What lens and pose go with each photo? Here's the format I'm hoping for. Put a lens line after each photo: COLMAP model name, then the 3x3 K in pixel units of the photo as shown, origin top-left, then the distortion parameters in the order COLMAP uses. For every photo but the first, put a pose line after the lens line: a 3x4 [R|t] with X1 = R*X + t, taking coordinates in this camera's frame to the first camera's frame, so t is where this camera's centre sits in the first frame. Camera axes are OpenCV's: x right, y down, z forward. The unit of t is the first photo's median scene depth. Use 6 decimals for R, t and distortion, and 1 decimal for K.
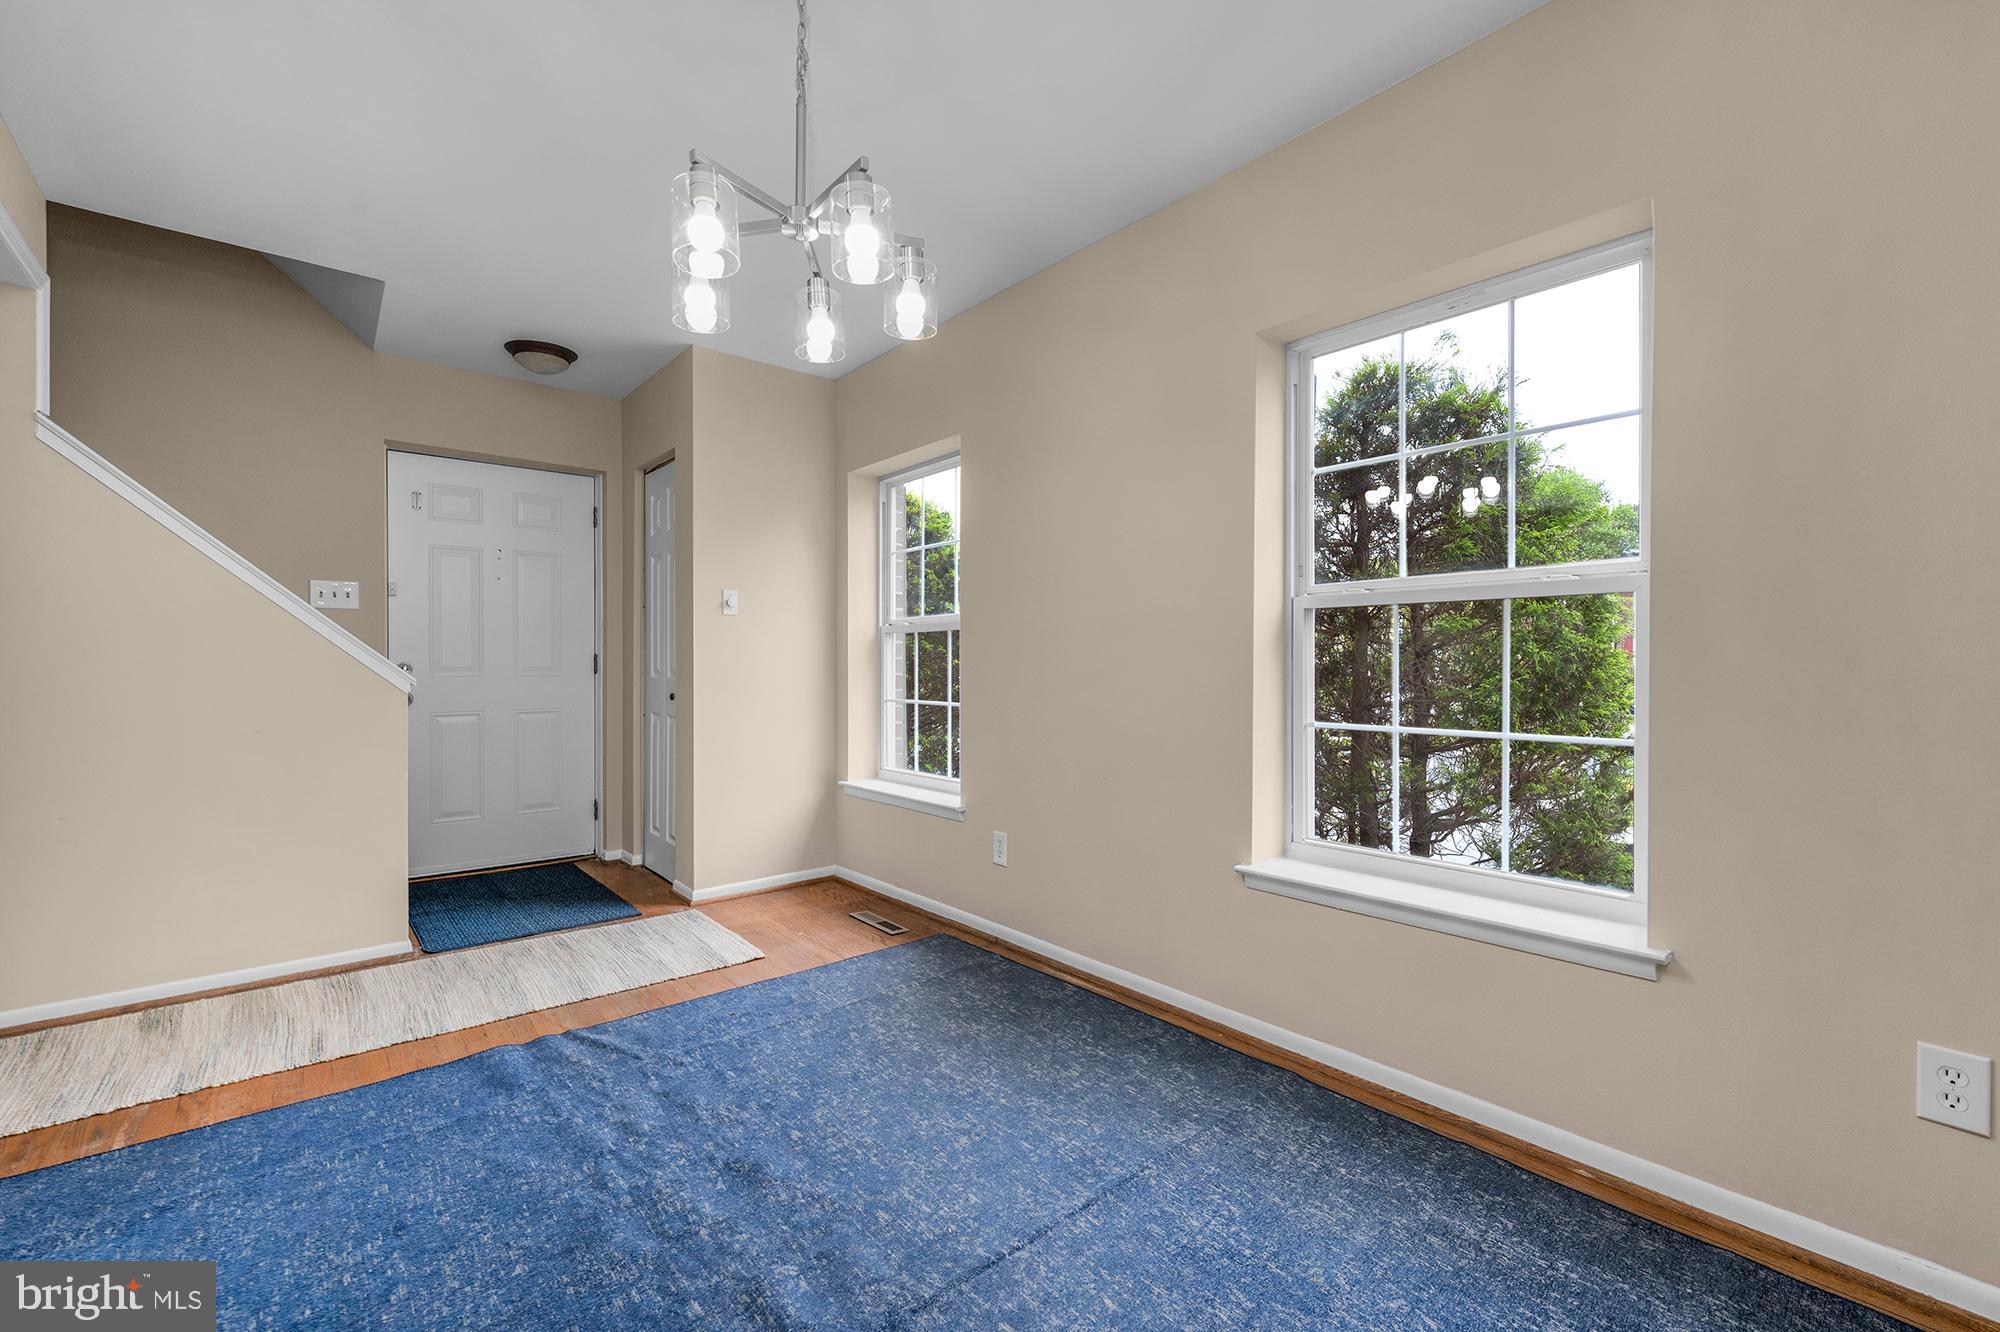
lens RADIAL K [[830.7, 0, 996.5], [0, 830.7, 669.5], [0, 0, 1]] dist [-0.000233, -0.000030]
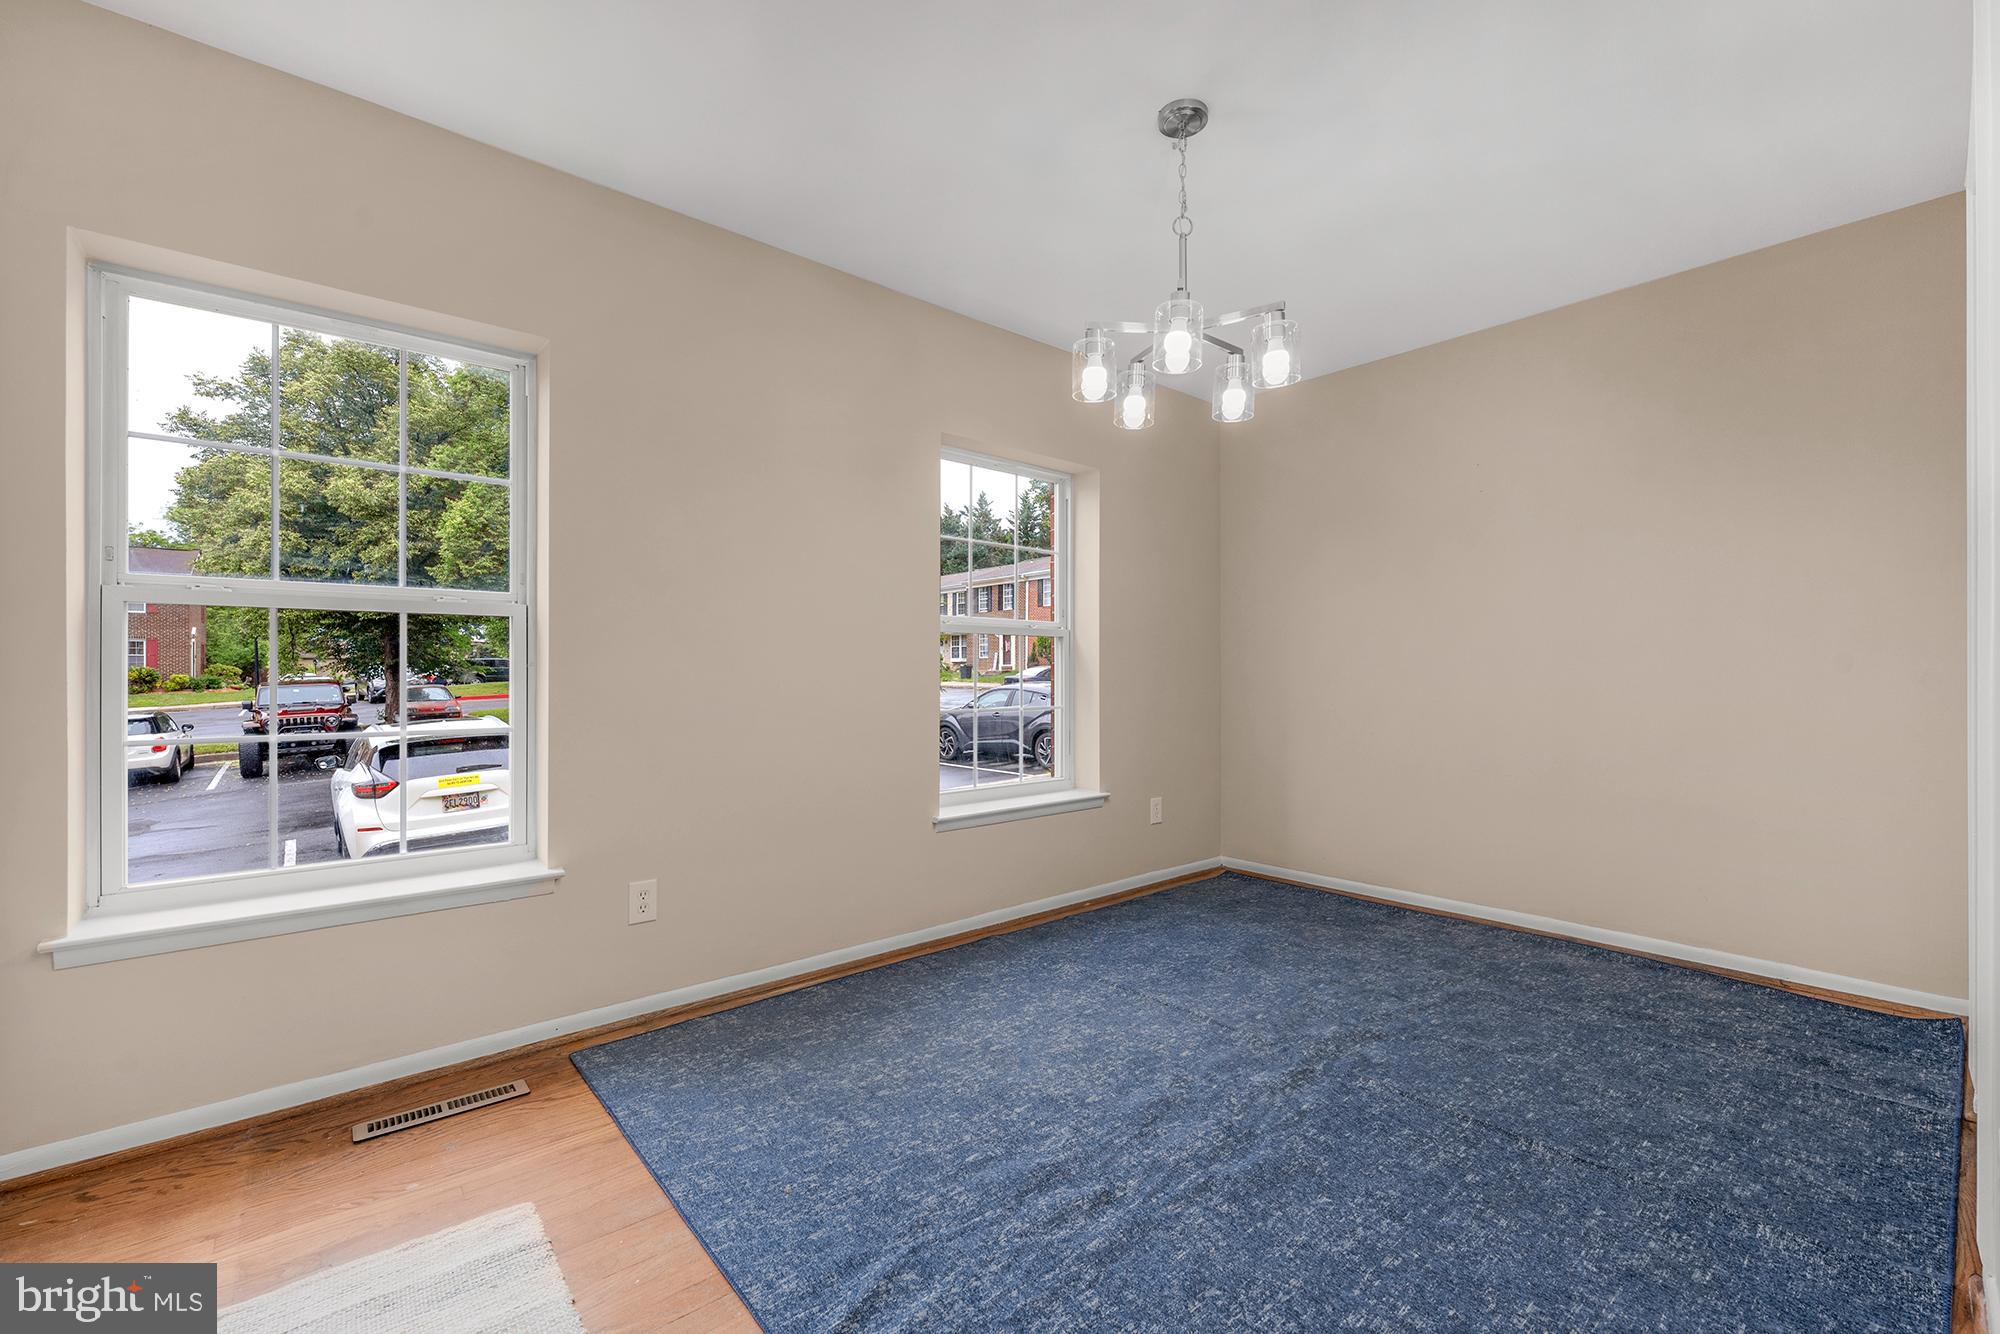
lens RADIAL K [[830.7, 0, 996.5], [0, 830.7, 670.5], [0, 0, 1]] dist [-0.000233, -0.000030]
pose [[-0.002794, 0.002694, 0.999992, -1.127039], [0.004186, 0.999988, -0.002682, -0.000238], [-0.999987, 0.004179, -0.002805, 0.952231]]
